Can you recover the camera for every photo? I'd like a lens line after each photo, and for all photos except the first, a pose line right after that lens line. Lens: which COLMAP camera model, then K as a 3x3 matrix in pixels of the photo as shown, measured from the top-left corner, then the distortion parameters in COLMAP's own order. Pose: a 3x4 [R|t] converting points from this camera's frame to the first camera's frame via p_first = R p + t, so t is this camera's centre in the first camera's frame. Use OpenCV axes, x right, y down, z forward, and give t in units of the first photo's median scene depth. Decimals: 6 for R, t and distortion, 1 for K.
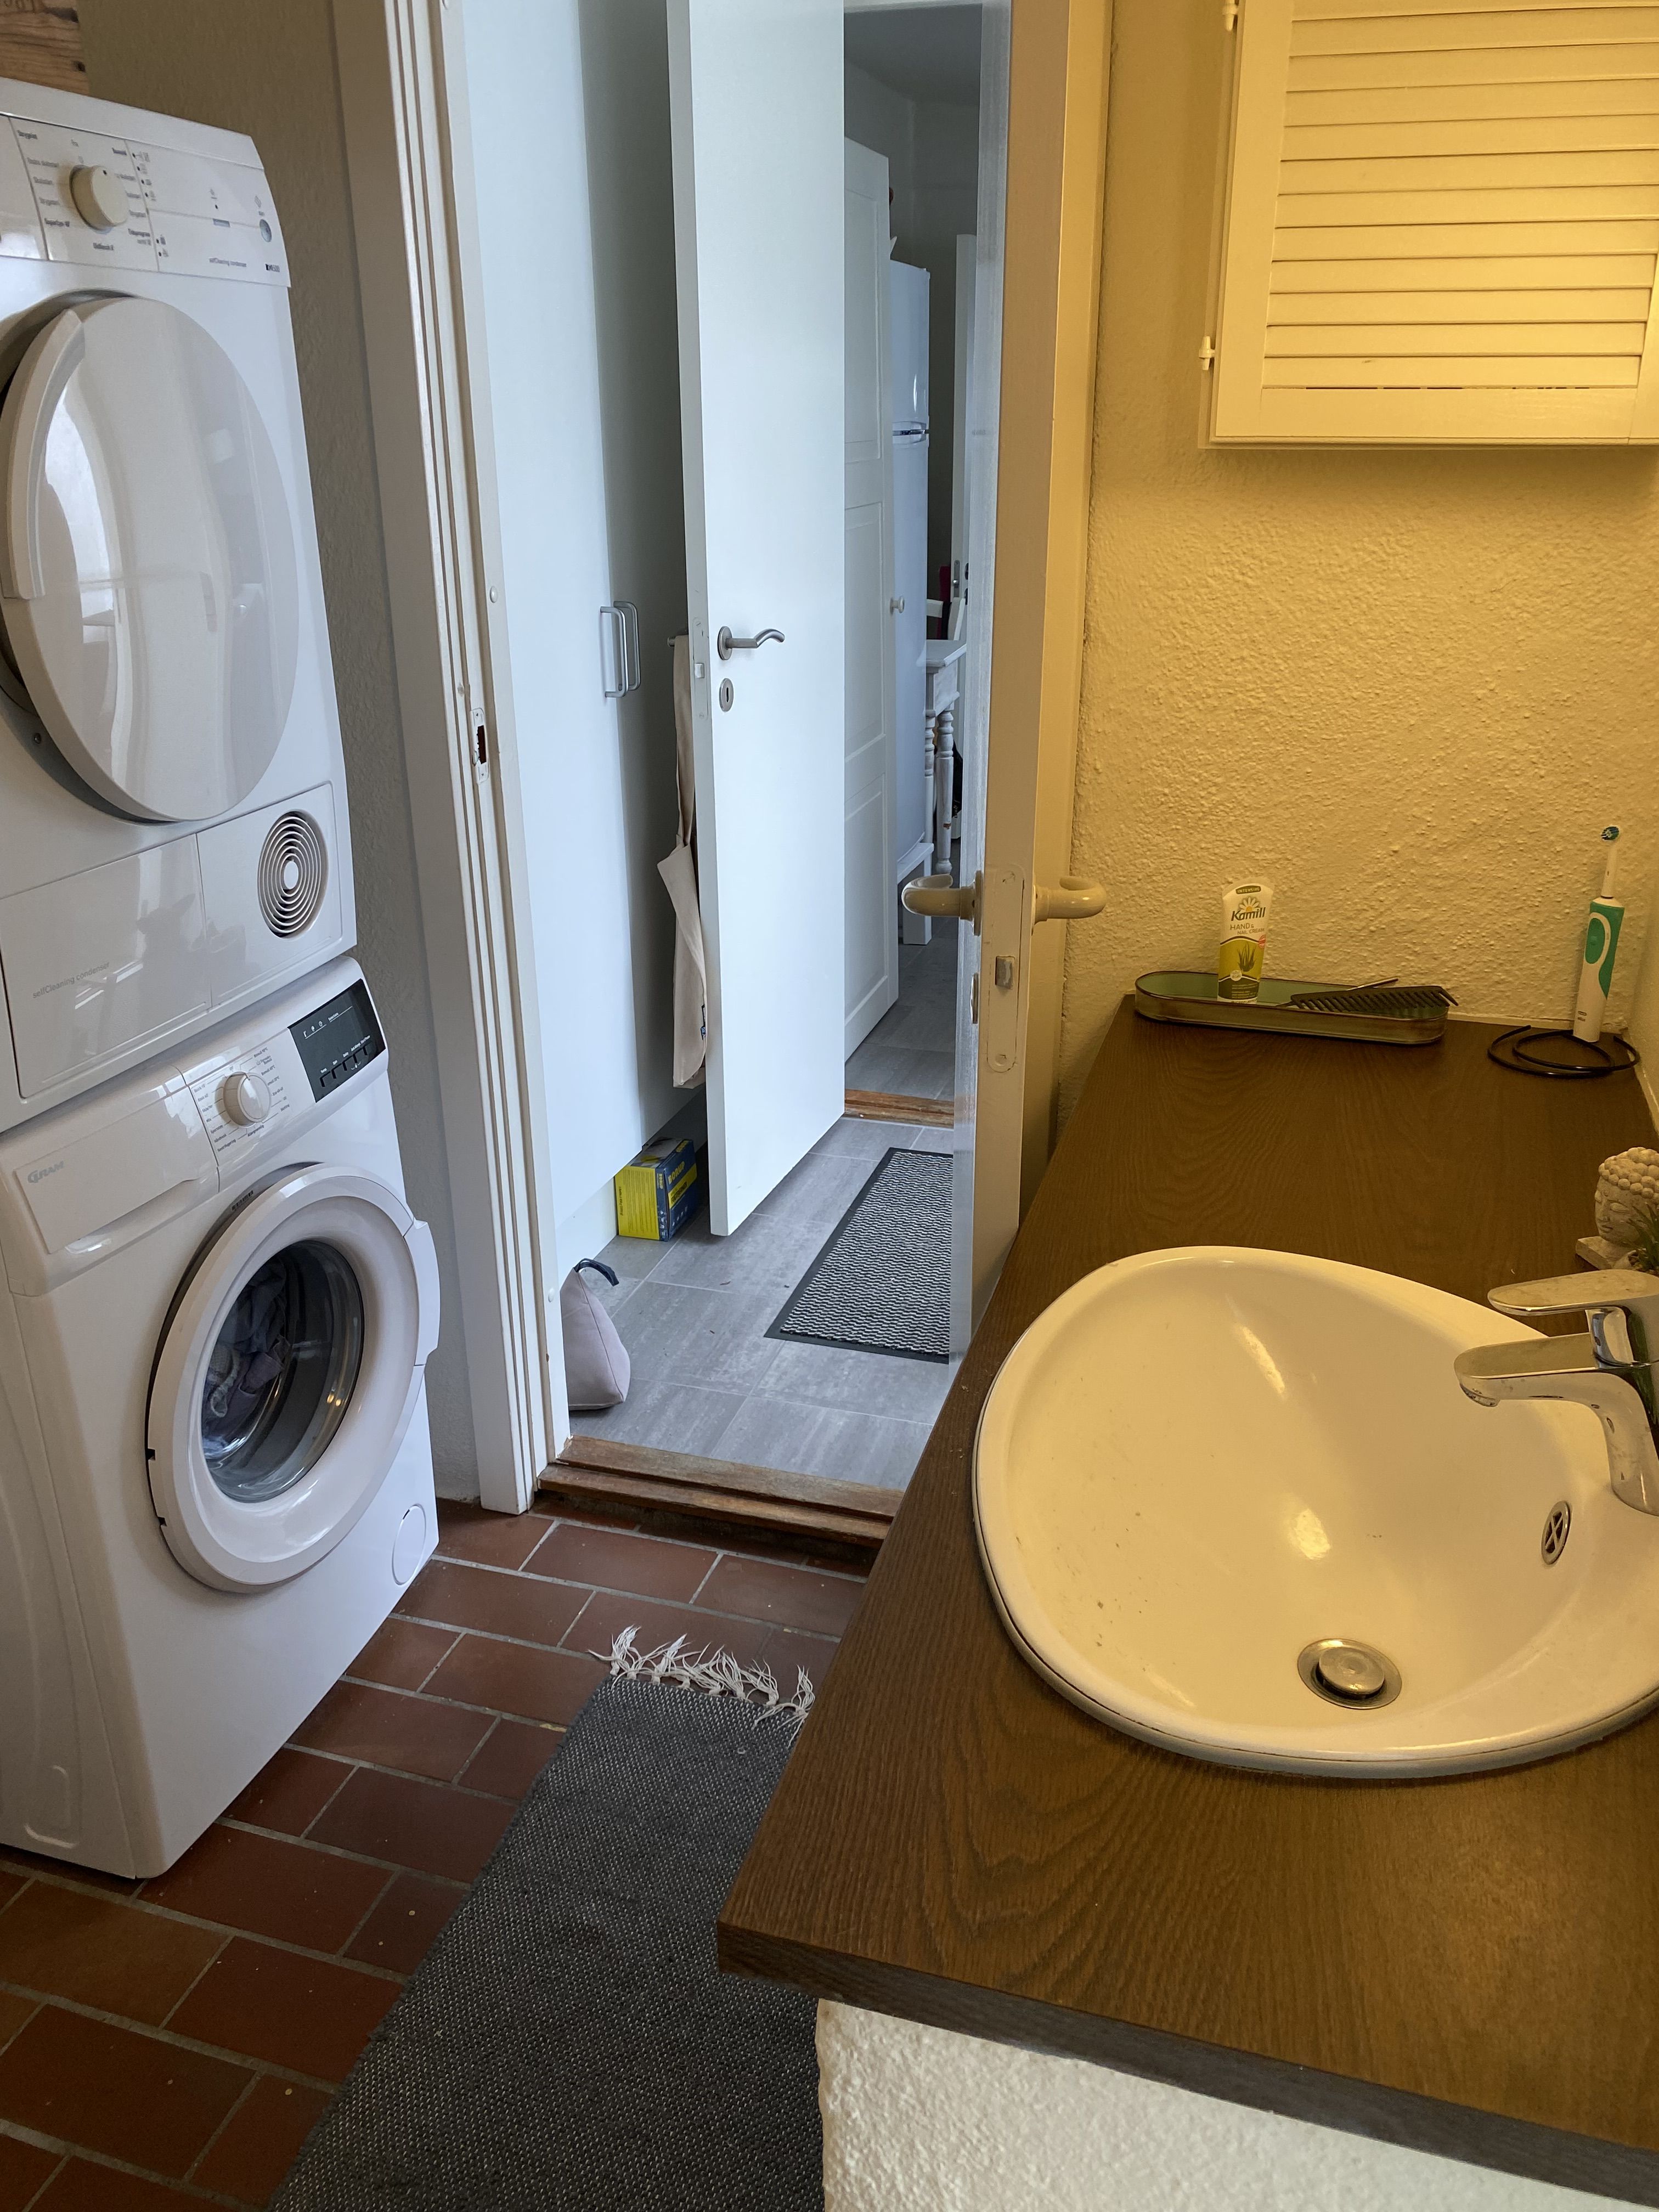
lens RADIAL K [[1724.8, 0, 829.5], [0, 1724.8, 1106.0], [0, 0, 1]] dist [0.008060, 0.004860]
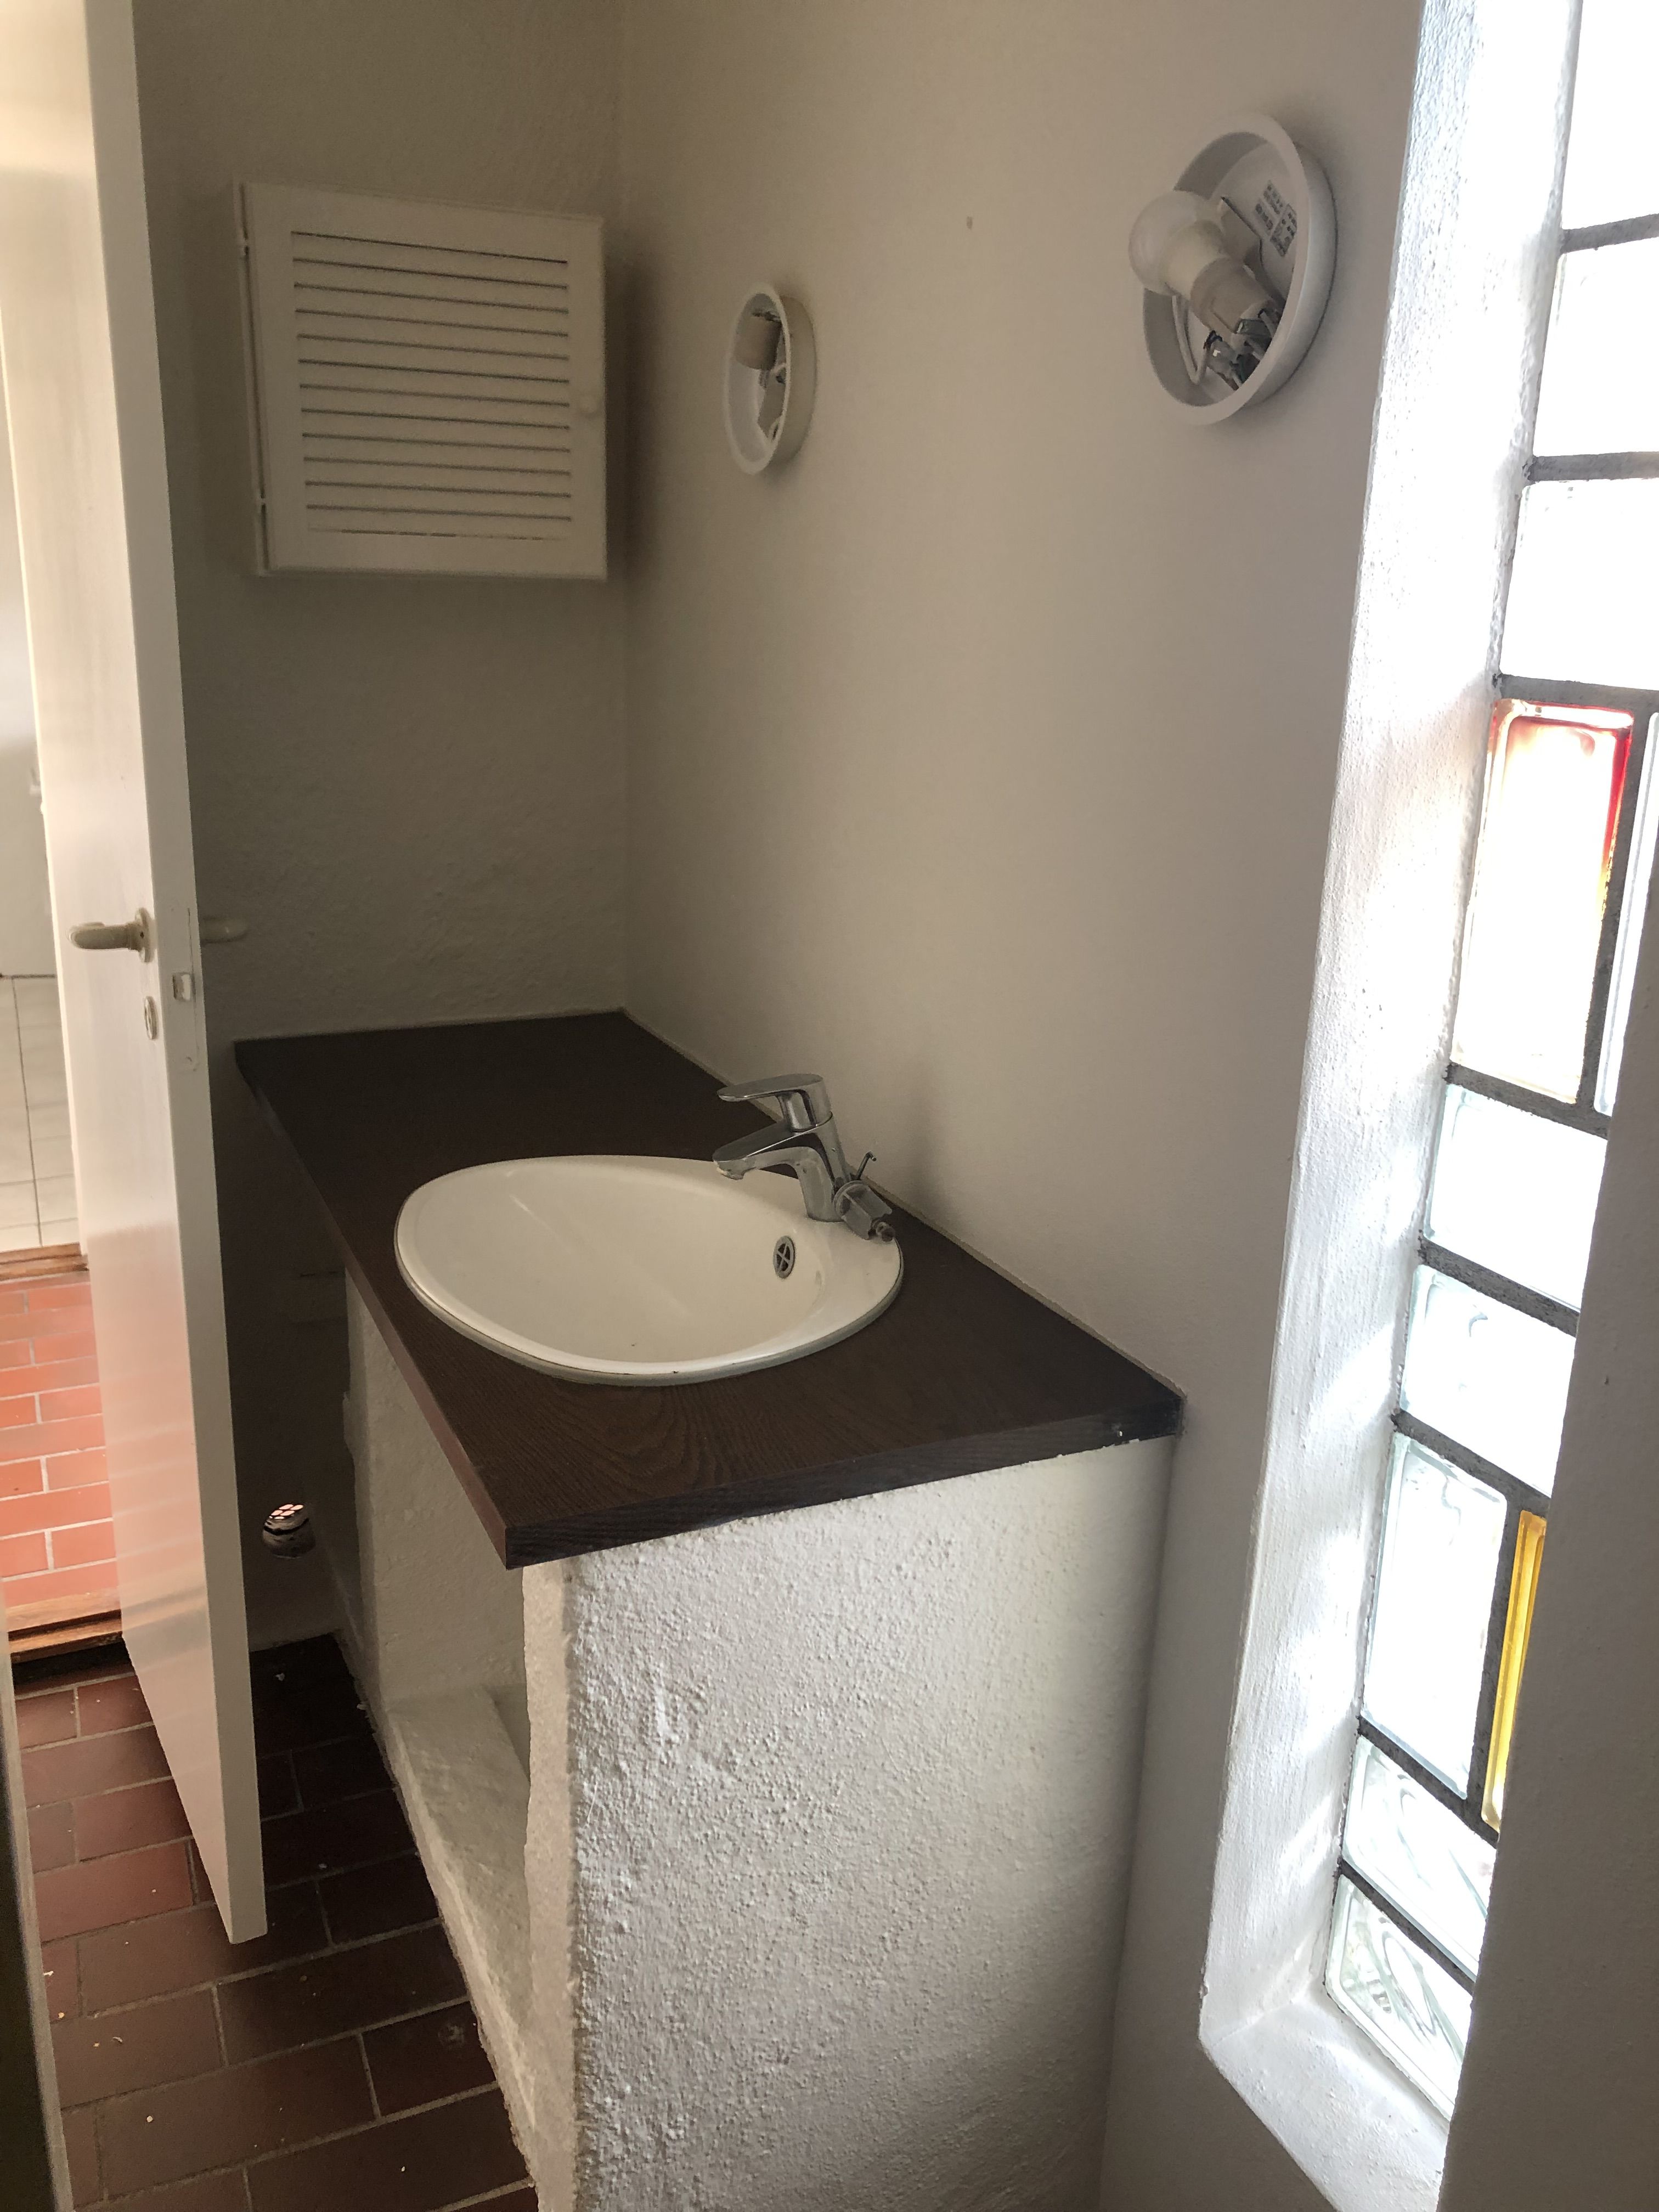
lens RADIAL K [[1832.3, 0, 829.5], [0, 1832.3, 1106.0], [0, 0, 1]] dist [0.085066, -0.160059]
pose [[0.753520, -0.163220, 0.636841, -0.769995], [0.223295, 0.974644, -0.014409, 0.197504], [-0.618342, 0.153061, 0.770861, -0.420709]]
